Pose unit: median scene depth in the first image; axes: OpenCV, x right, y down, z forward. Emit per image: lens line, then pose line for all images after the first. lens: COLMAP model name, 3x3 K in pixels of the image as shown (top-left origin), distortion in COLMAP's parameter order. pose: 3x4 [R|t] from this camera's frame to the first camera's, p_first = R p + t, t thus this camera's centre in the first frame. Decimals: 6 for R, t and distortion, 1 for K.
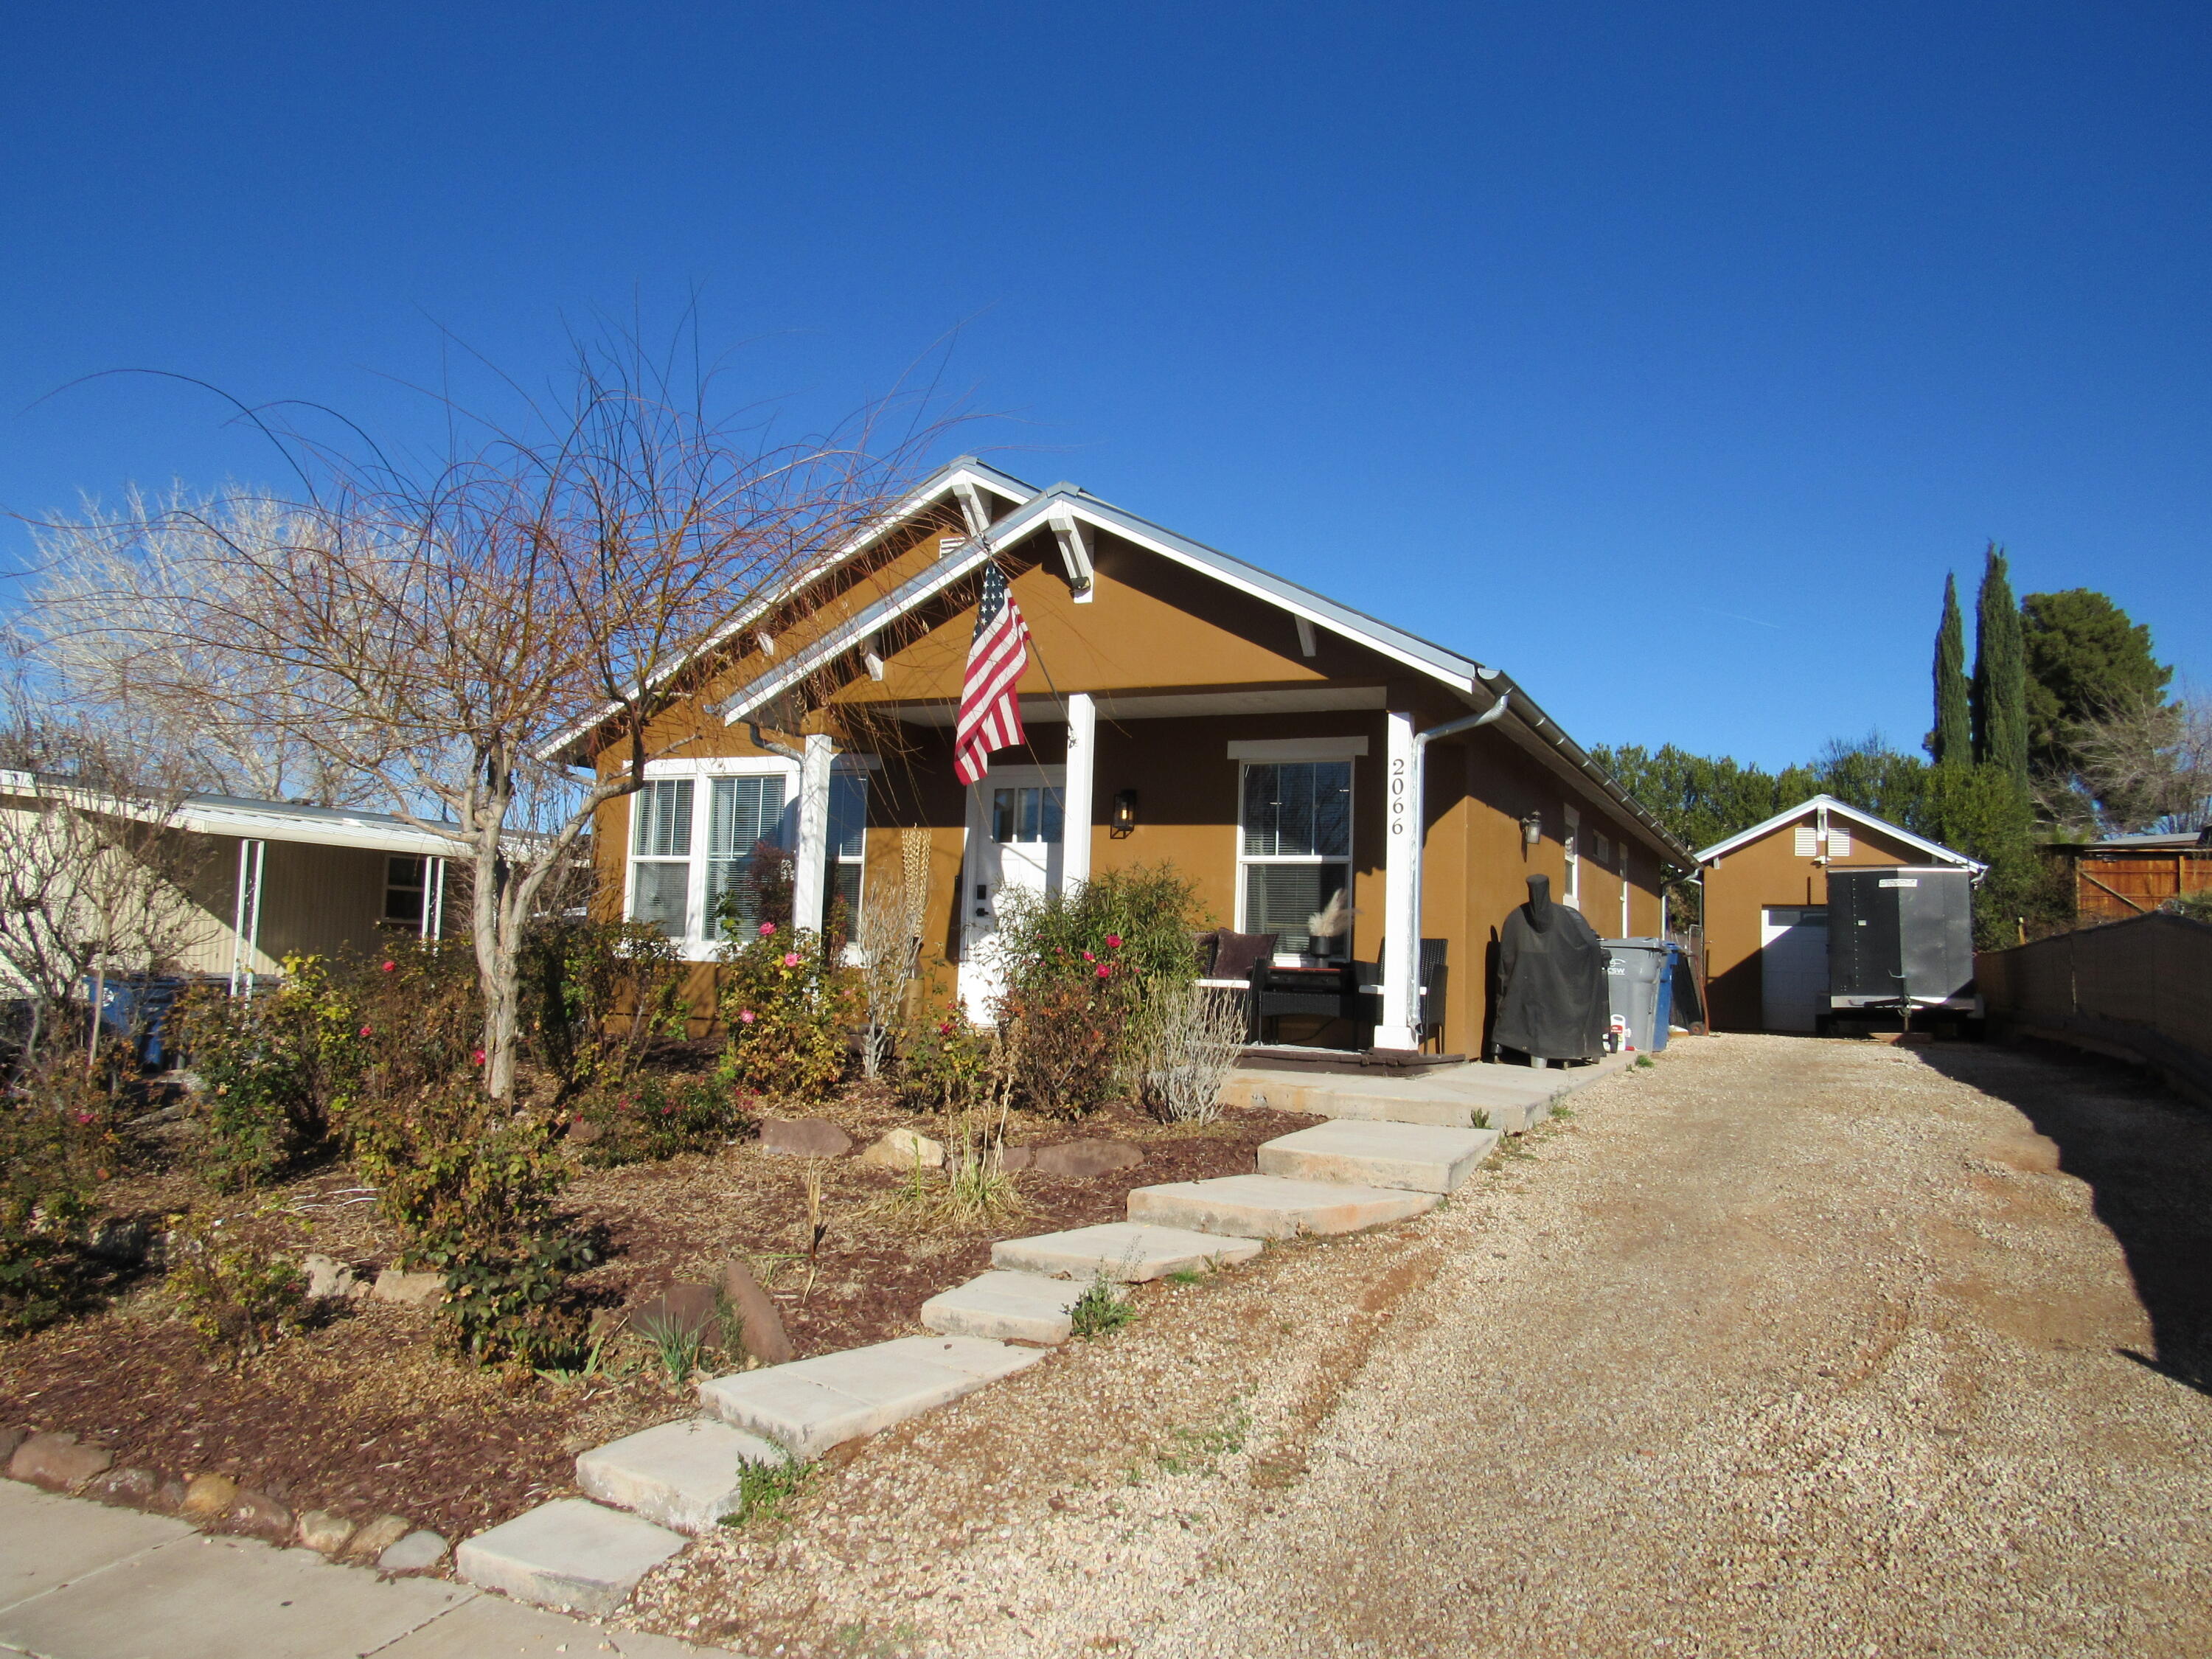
lens RADIAL K [[1591.9, 0, 1101.3], [0, 1591.9, 829.9], [0, 0, 1]] dist [-0.025903, 0.006813]
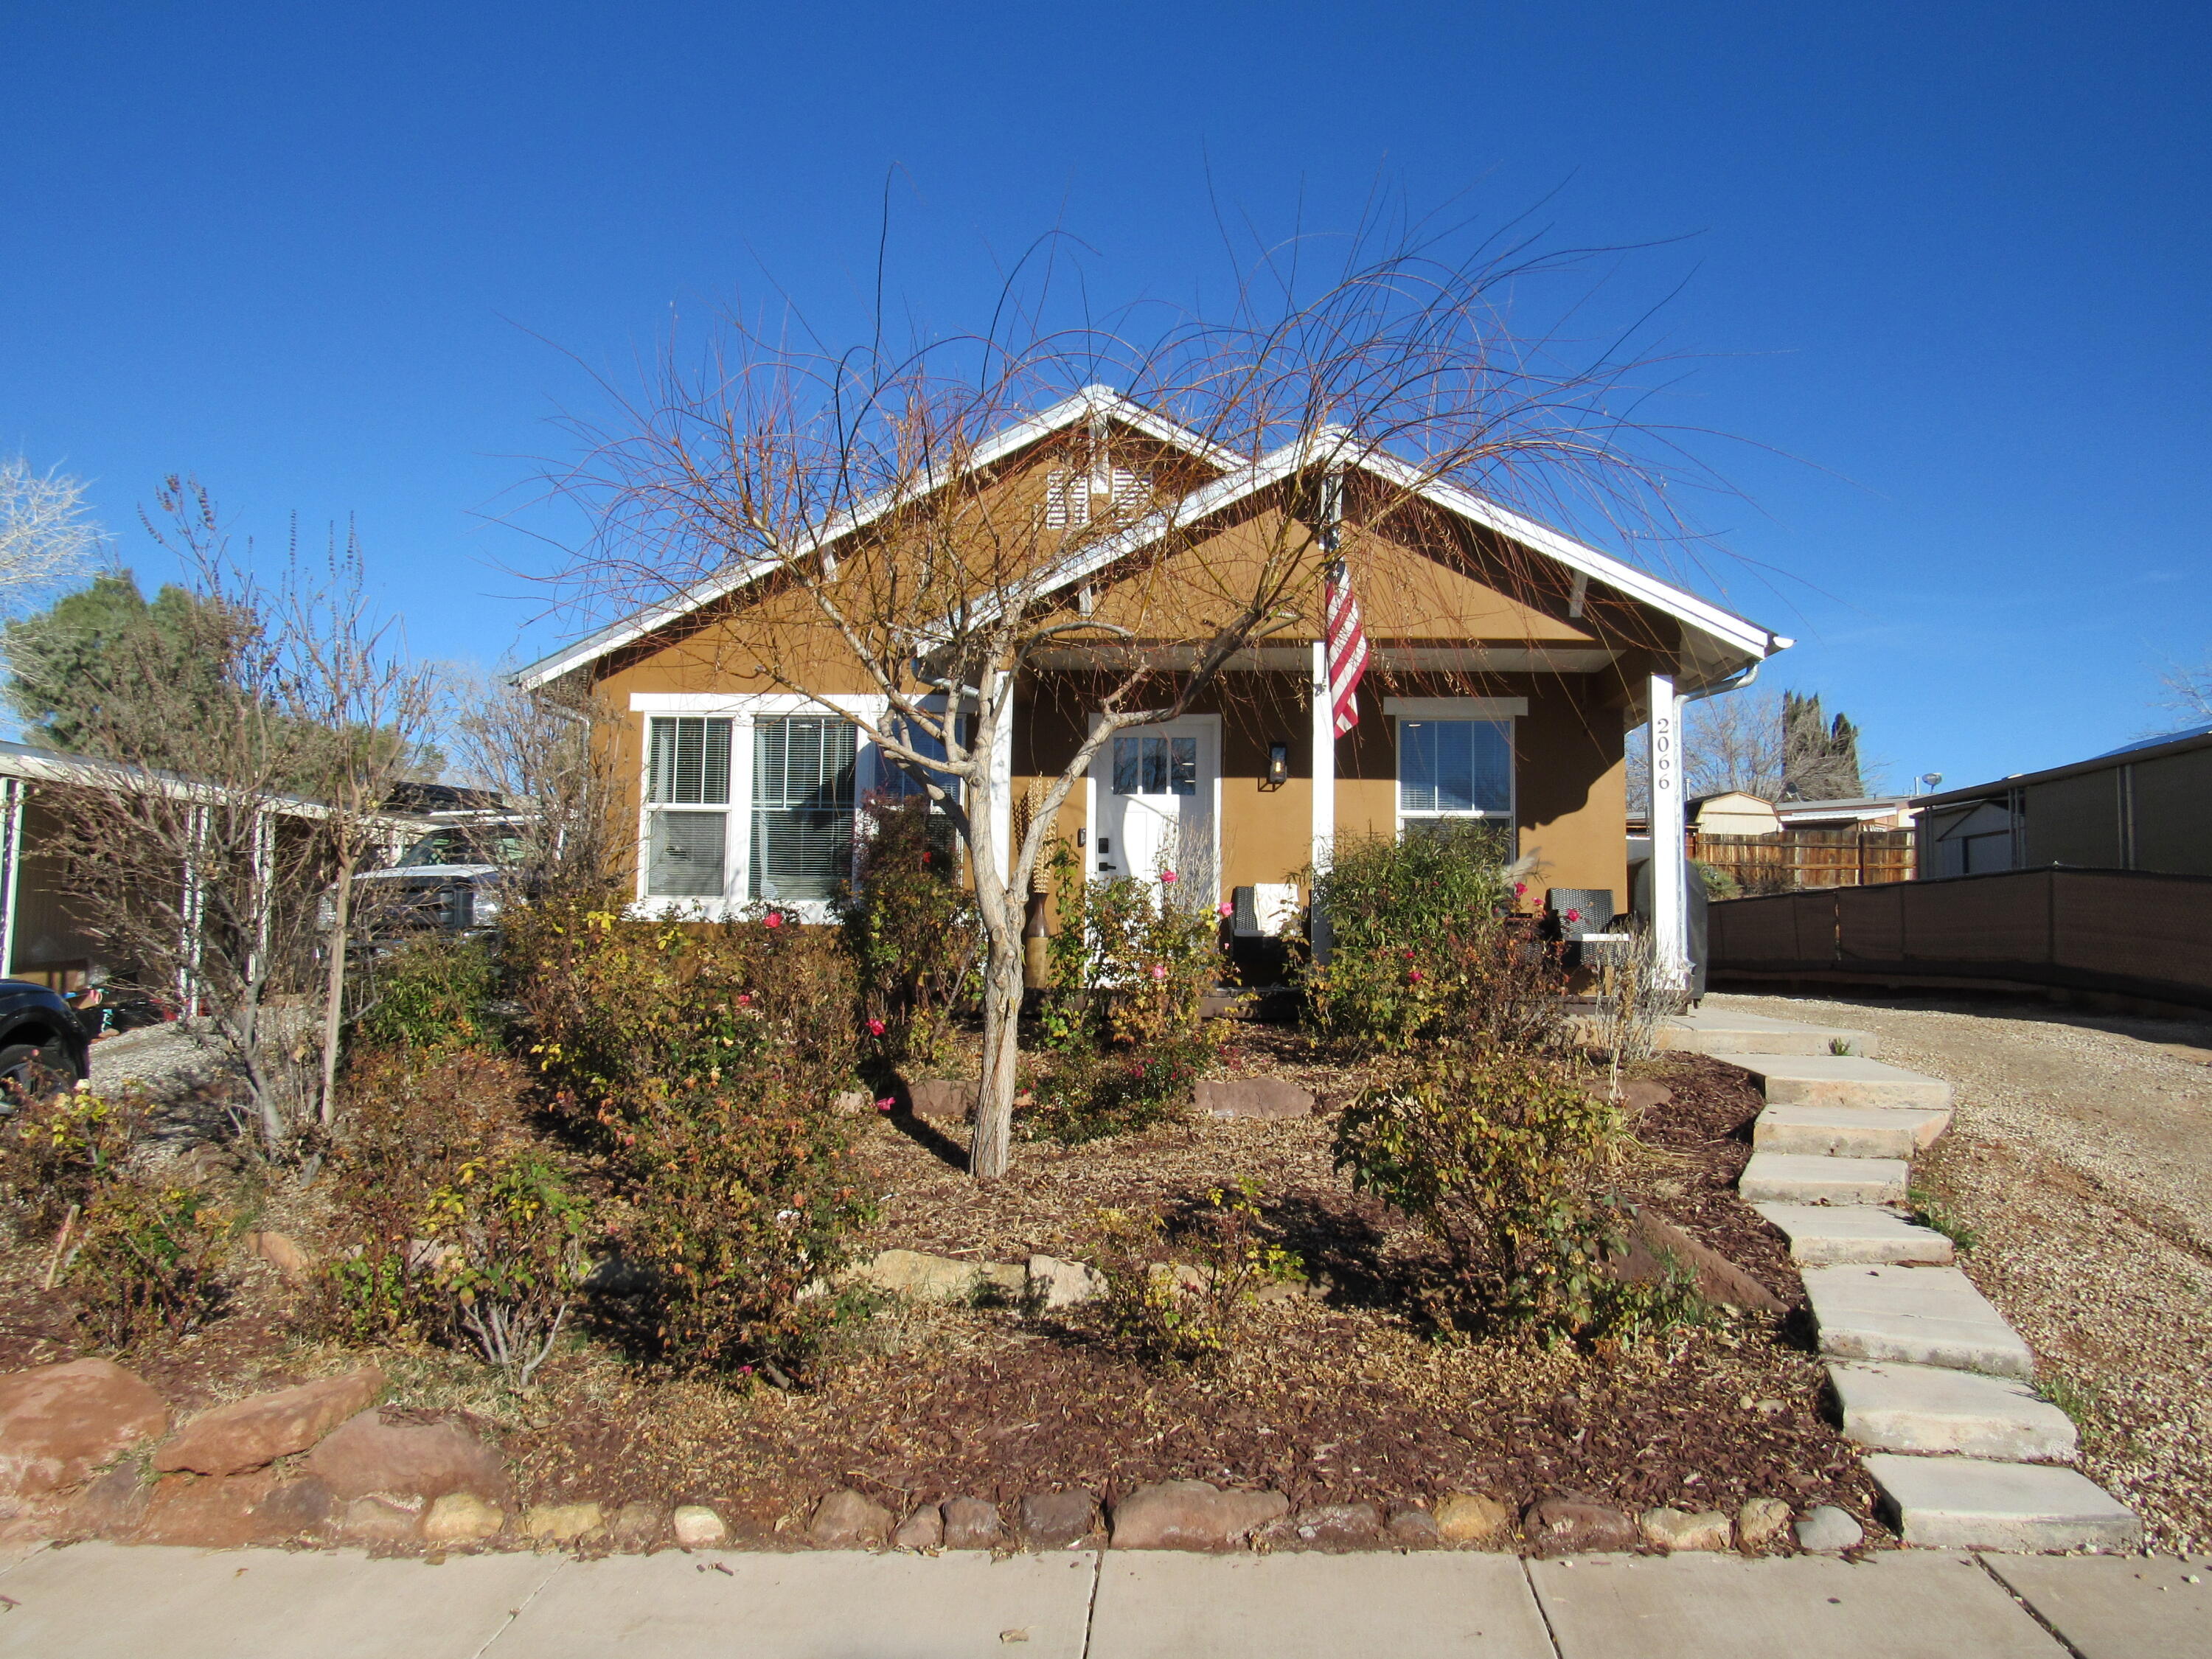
lens RADIAL K [[1591.9, 0, 1103.2], [0, 1591.9, 825.1], [0, 0, 1]] dist [-0.025903, 0.006813]
pose [[0.932224, 0.010672, 0.361723, -0.205397], [-0.015690, 0.999817, 0.010938, 0.008010], [-0.361540, -0.015872, 0.932221, 0.053979]]
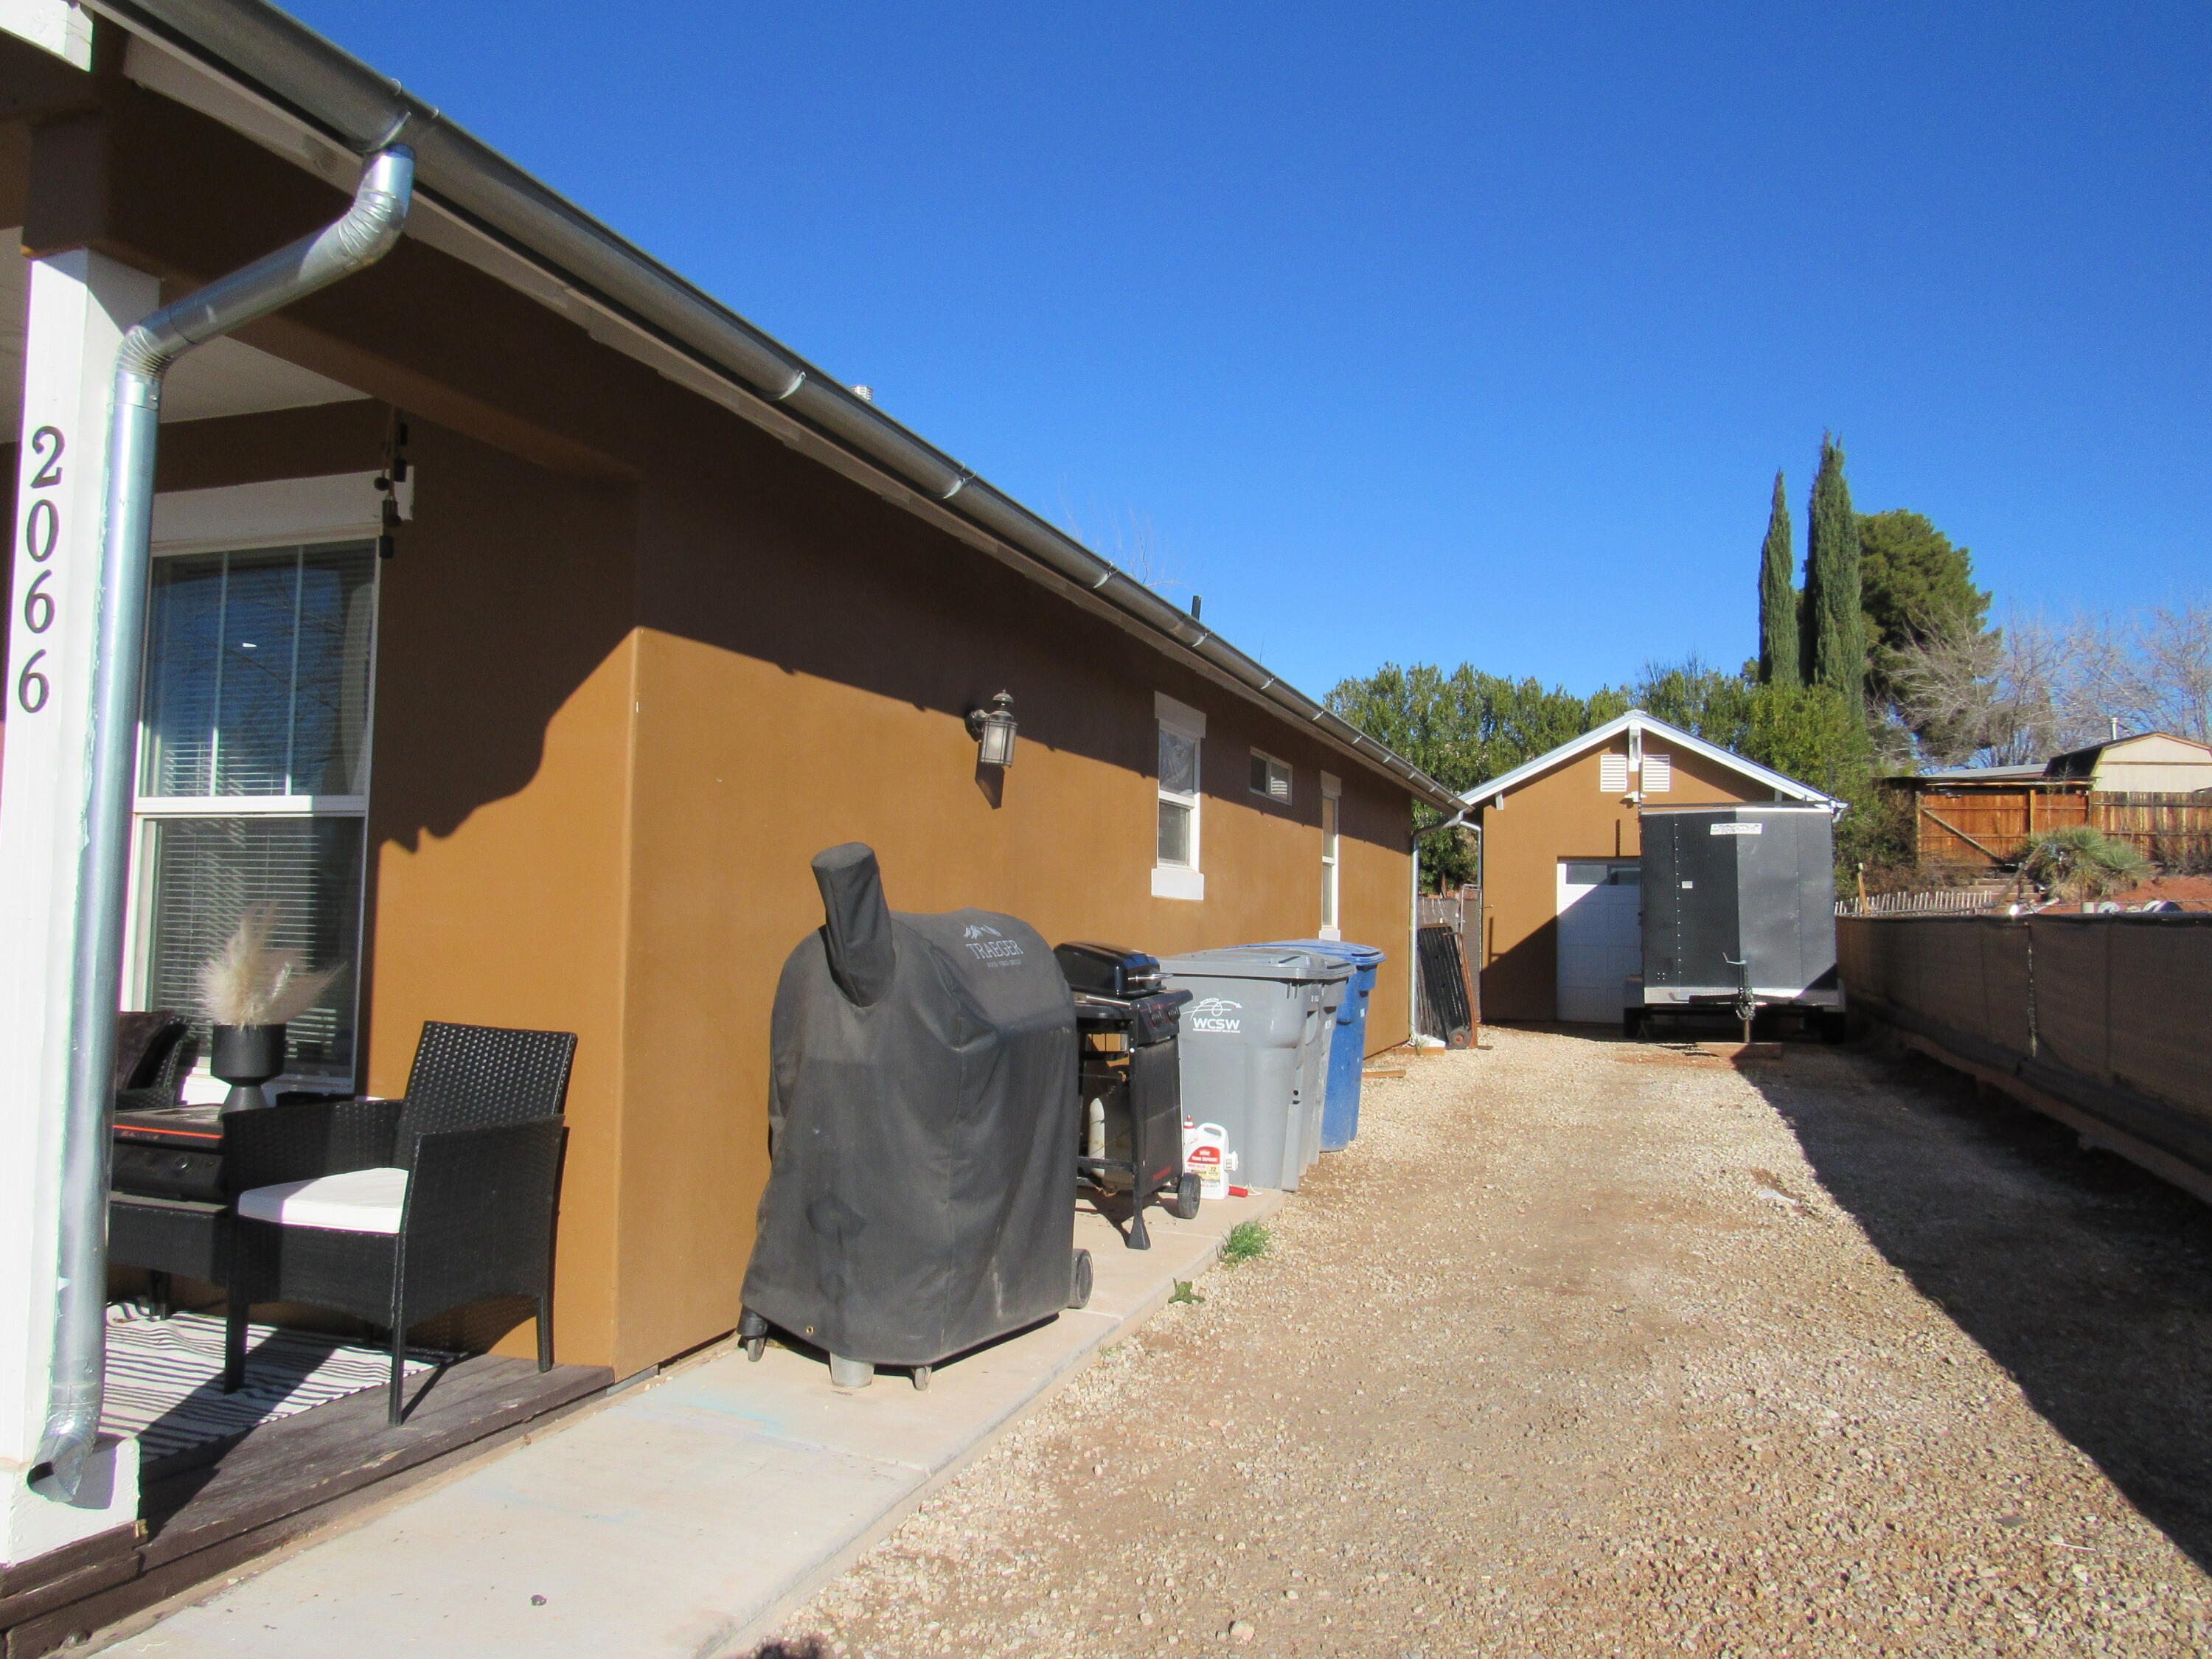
lens RADIAL K [[1591.9, 0, 1115.9], [0, 1591.9, 829.0], [0, 0, 1]] dist [-0.025903, 0.006813]
pose [[0.994074, -0.009514, 0.108289, 0.125022], [0.005580, 0.999316, 0.036570, 0.004915], [-0.108563, -0.035749, 0.993447, 0.269834]]
